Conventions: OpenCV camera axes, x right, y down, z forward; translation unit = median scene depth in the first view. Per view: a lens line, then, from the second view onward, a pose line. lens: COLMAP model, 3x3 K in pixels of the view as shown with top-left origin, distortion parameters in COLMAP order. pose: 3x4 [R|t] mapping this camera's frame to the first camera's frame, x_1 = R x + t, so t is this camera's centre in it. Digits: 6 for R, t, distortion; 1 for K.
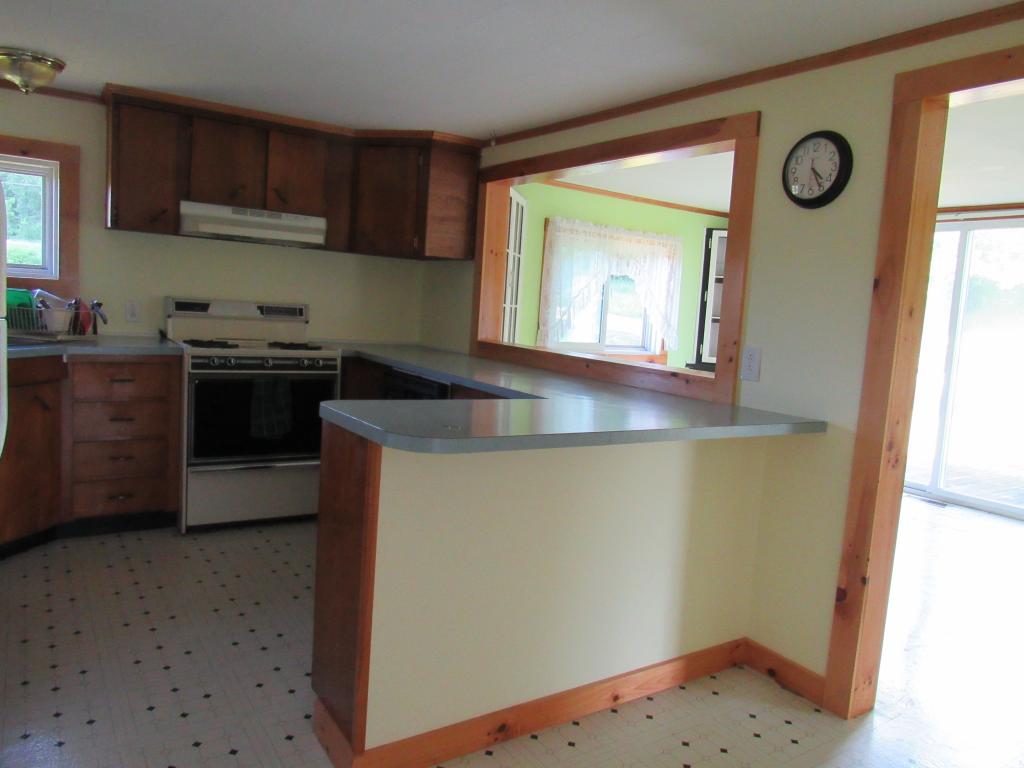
lens RADIAL K [[740.2, 0, 500.2], [0, 740.2, 386.8], [0, 0, 1]] dist [-0.003687, -0.005735]
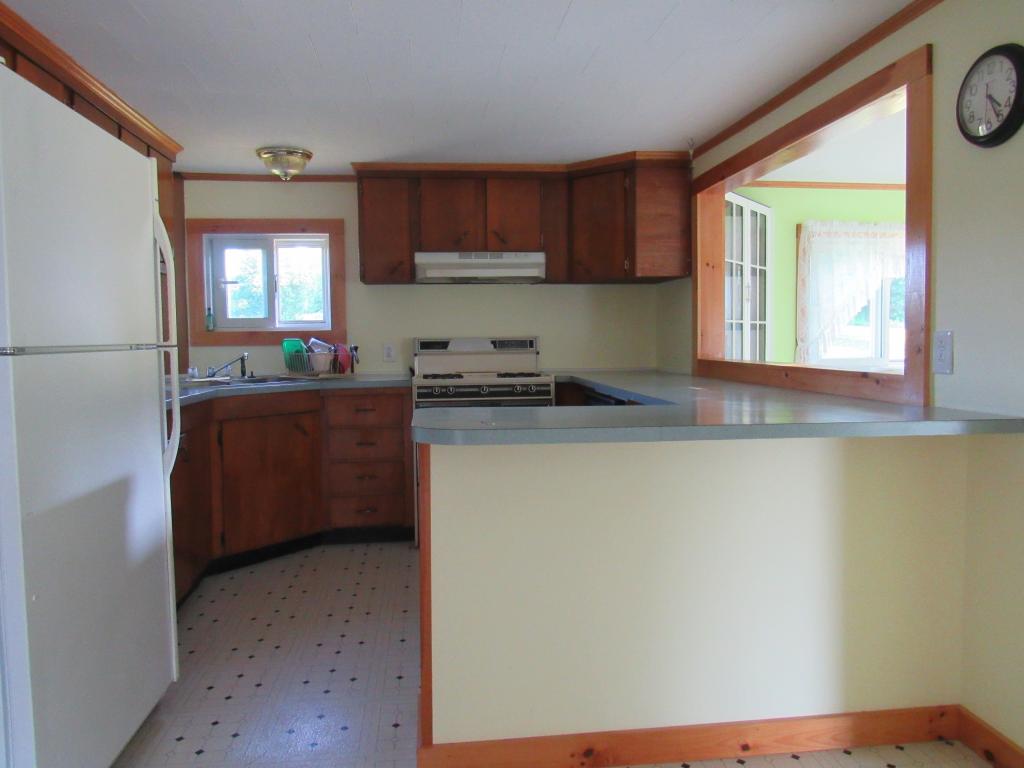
lens RADIAL K [[739.9, 0, 509.5], [0, 739.9, 386.4], [0, 0, 1]] dist [-0.004602, 0.002239]
pose [[0.890091, -0.049729, -0.453062, 0.198069], [0.020354, 0.997375, -0.069486, 0.035630], [0.455328, 0.052627, 0.888767, 0.057233]]
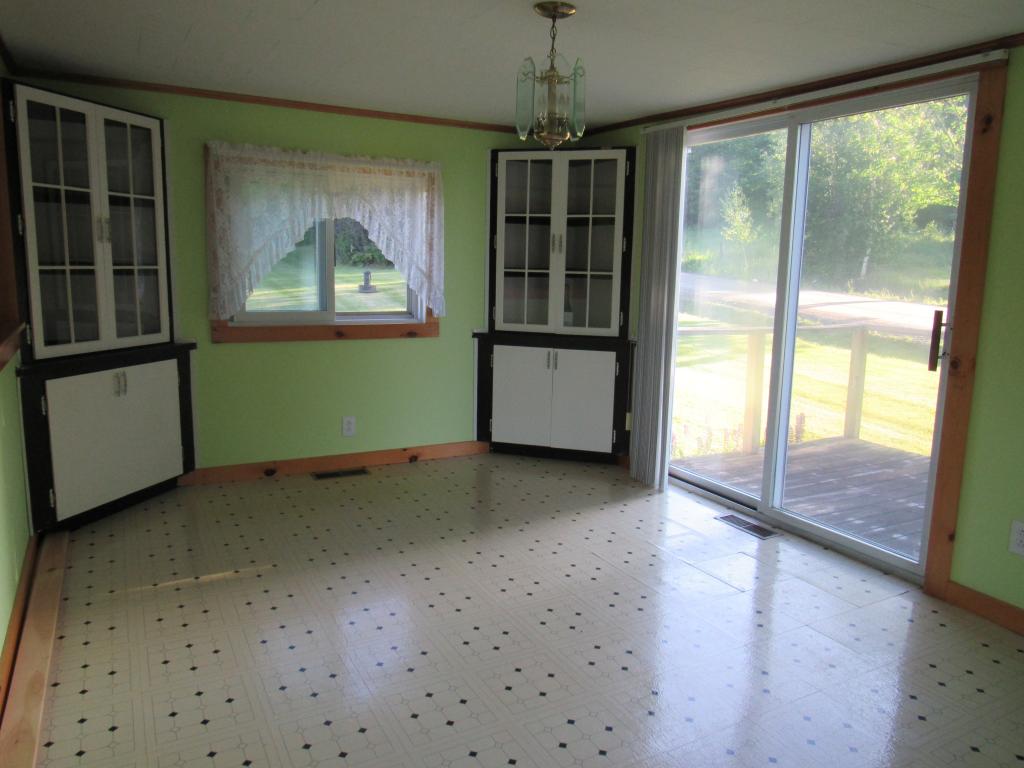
lens RADIAL K [[740.2, 0, 500.2], [0, 740.2, 386.8], [0, 0, 1]] dist [-0.003687, -0.005735]
pose [[0.995407, -0.031253, -0.090493, 0.545353], [0.035883, 0.998105, 0.049994, -0.021139], [0.088759, -0.053012, 0.994641, 0.388105]]
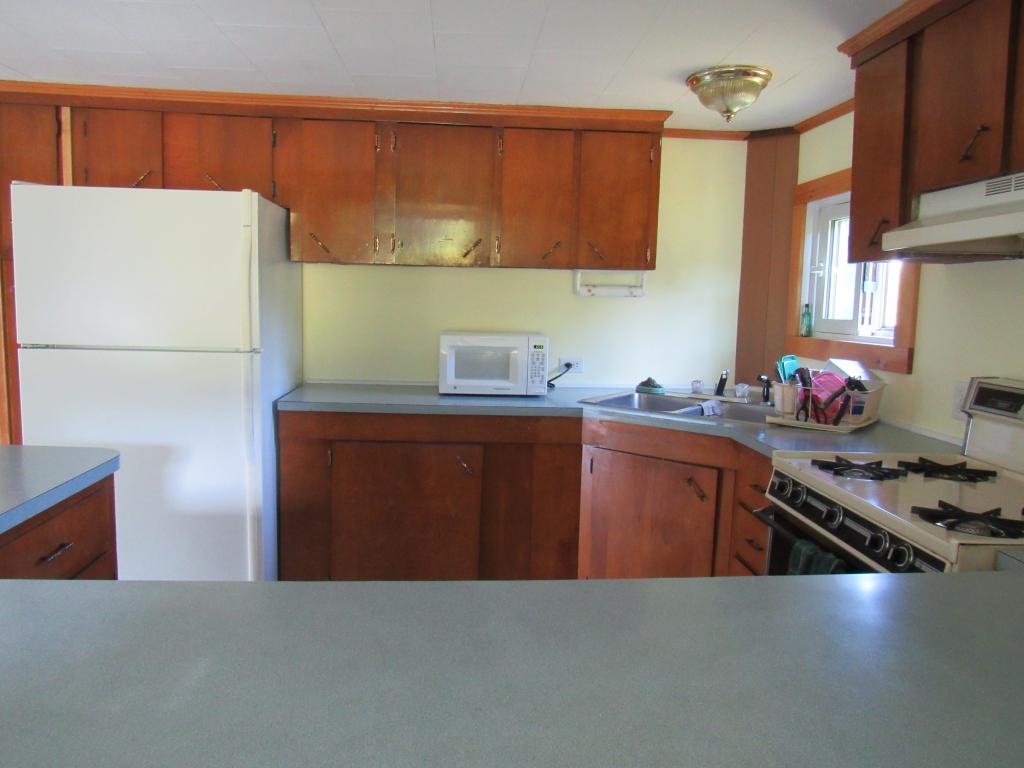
lens RADIAL K [[740.2, 0, 500.2], [0, 740.2, 386.8], [0, 0, 1]] dist [-0.003687, -0.005735]
pose [[-0.486733, 0.024767, -0.873200, 0.172902], [-0.157228, 0.980790, 0.115460, -0.125599], [0.859285, 0.193490, -0.473489, 0.976148]]
